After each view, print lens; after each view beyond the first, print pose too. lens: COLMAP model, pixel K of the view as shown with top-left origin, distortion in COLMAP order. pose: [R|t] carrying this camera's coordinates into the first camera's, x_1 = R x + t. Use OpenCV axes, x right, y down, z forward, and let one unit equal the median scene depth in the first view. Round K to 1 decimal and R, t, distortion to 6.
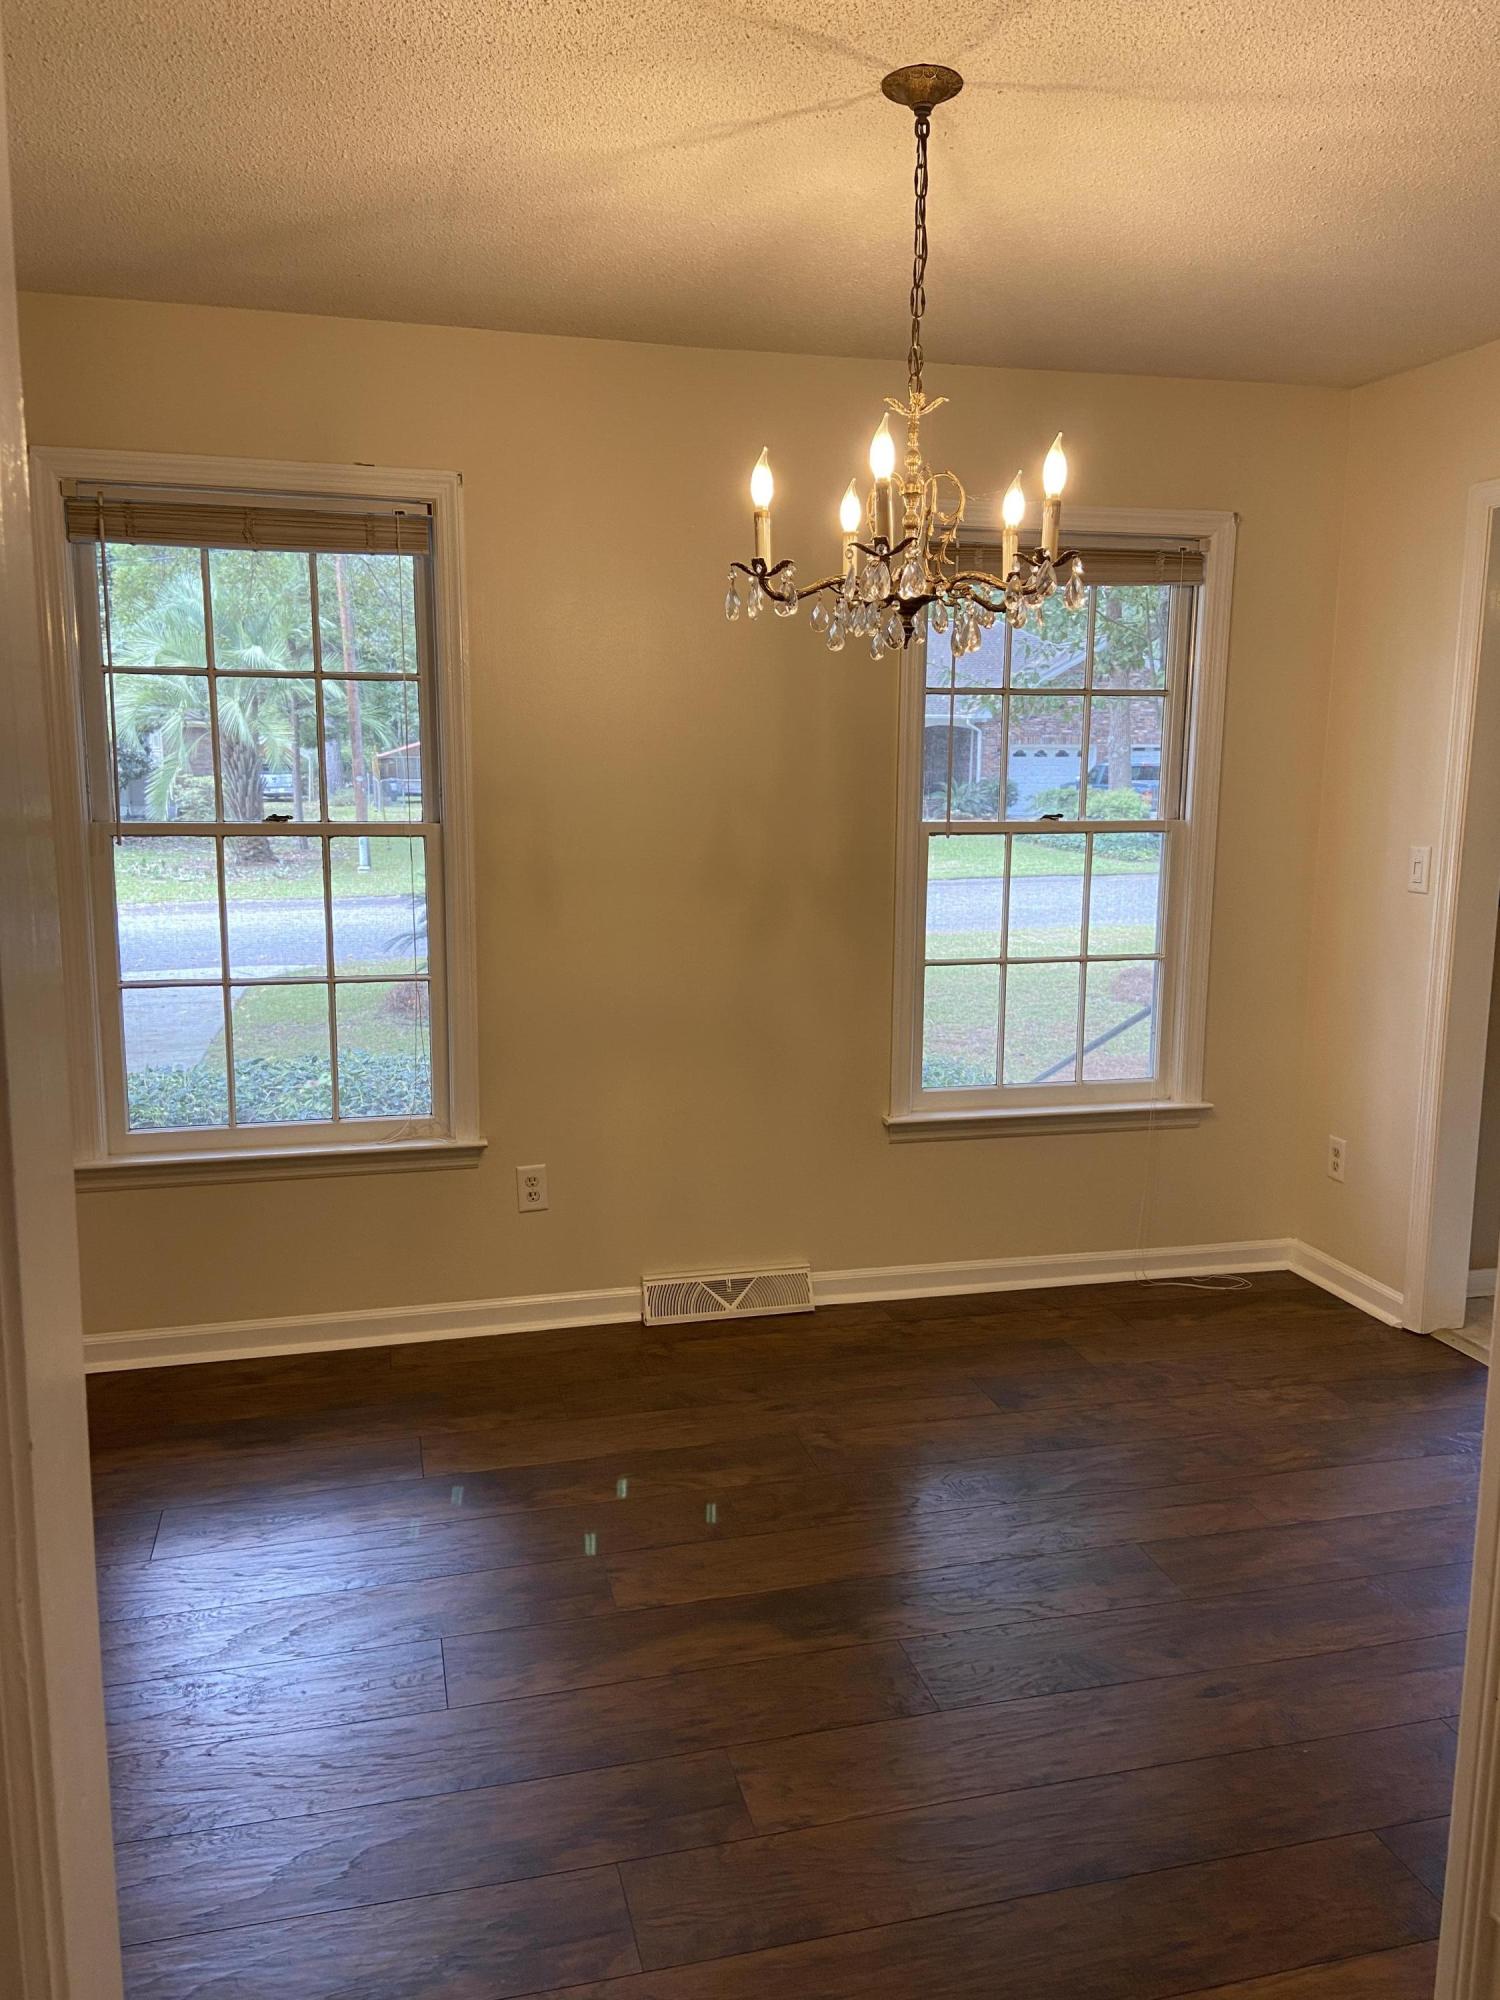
lens RADIAL K [[1511.3, 0, 761.9], [0, 1511.3, 990.9], [0, 0, 1]] dist [0.091281, -0.117574]
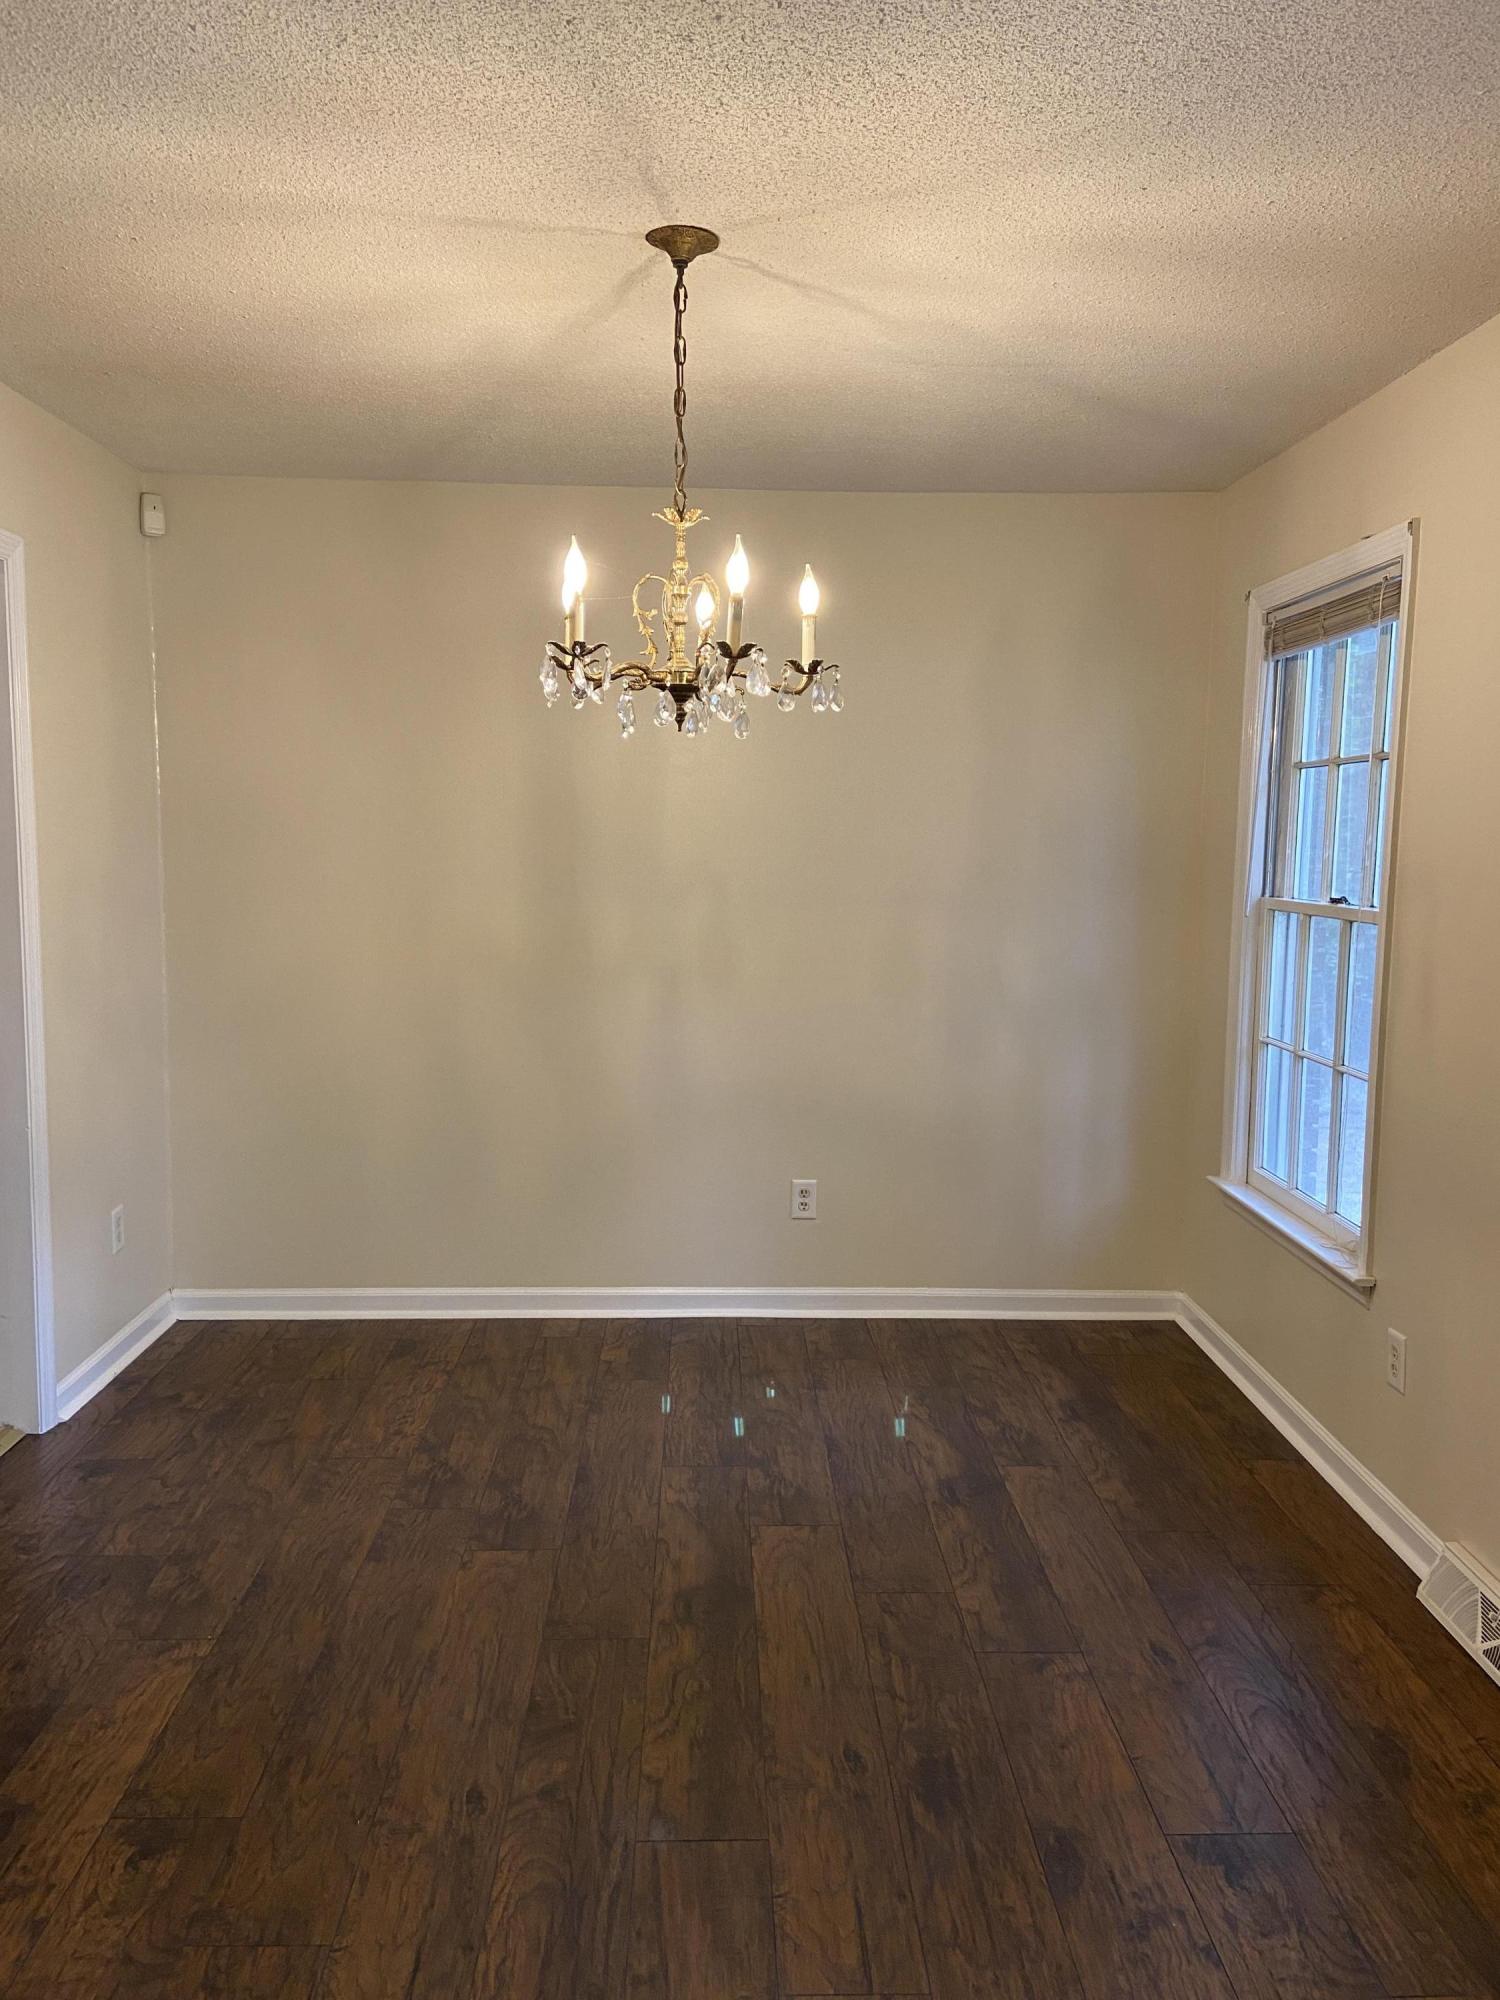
lens RADIAL K [[1511.3, 0, 757.7], [0, 1511.3, 998.7], [0, 0, 1]] dist [0.091281, -0.117574]
pose [[-0.221950, 0.099660, -0.969952, 0.764905], [-0.165829, 0.976413, 0.138270, -0.128758], [0.960853, 0.191535, -0.200189, 0.853871]]
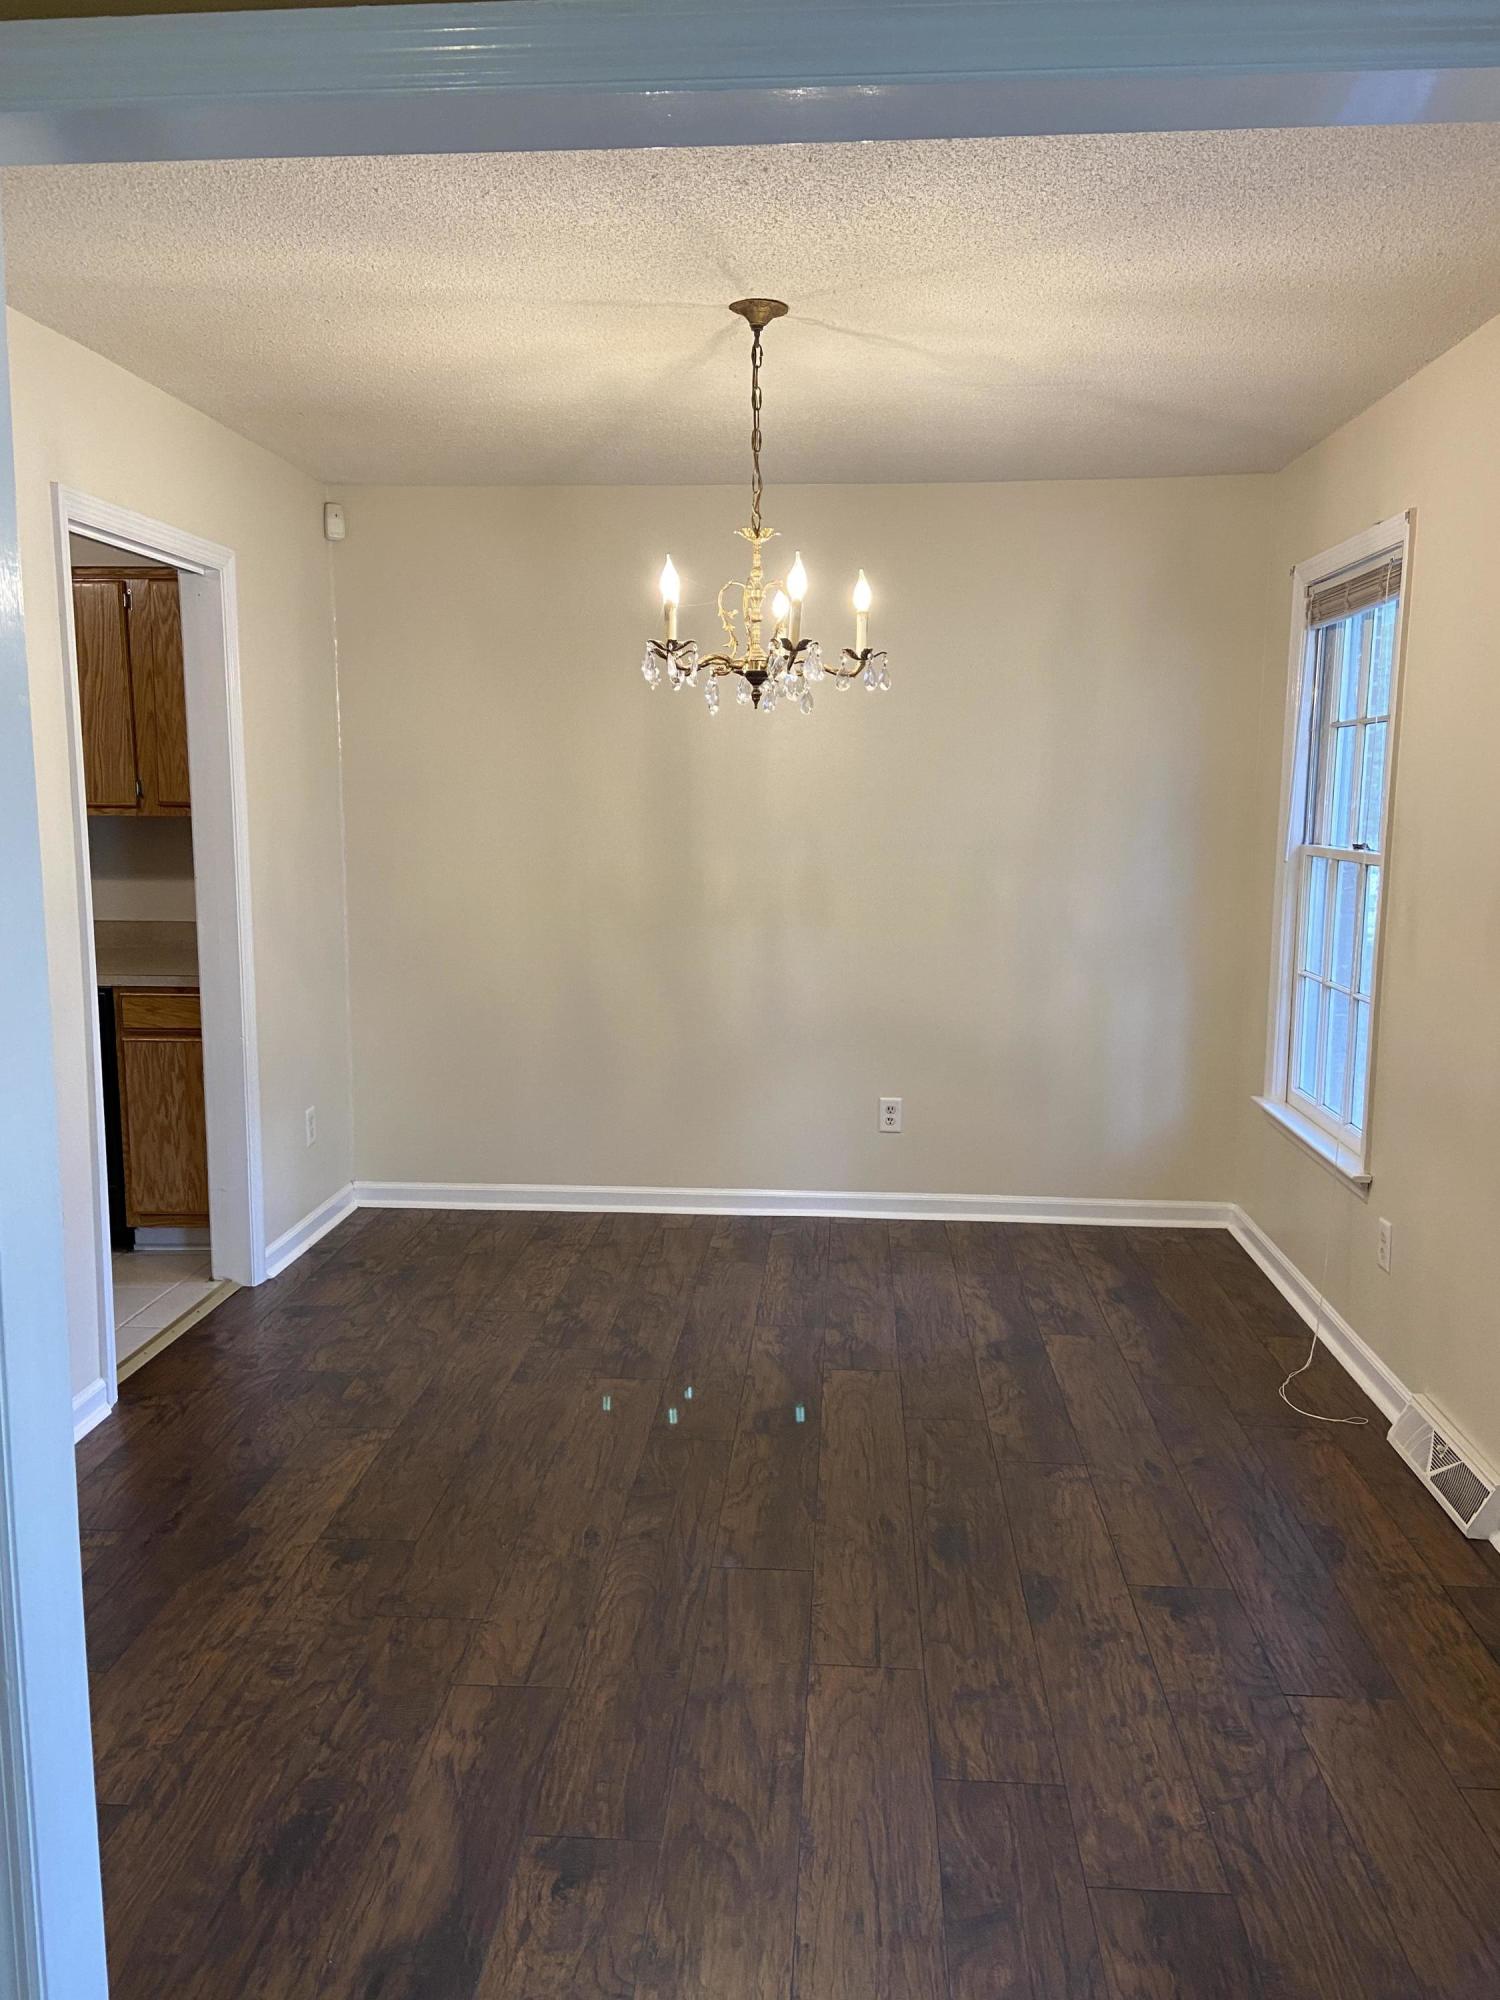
lens RADIAL K [[1511.3, 0, 753.9], [0, 1511.3, 1001.3], [0, 0, 1]] dist [0.091281, -0.117574]
pose [[-0.317089, 0.126941, -0.939862, 0.919032], [-0.154808, 0.970783, 0.183346, -0.143381], [0.935676, 0.203635, -0.288173, 0.939644]]
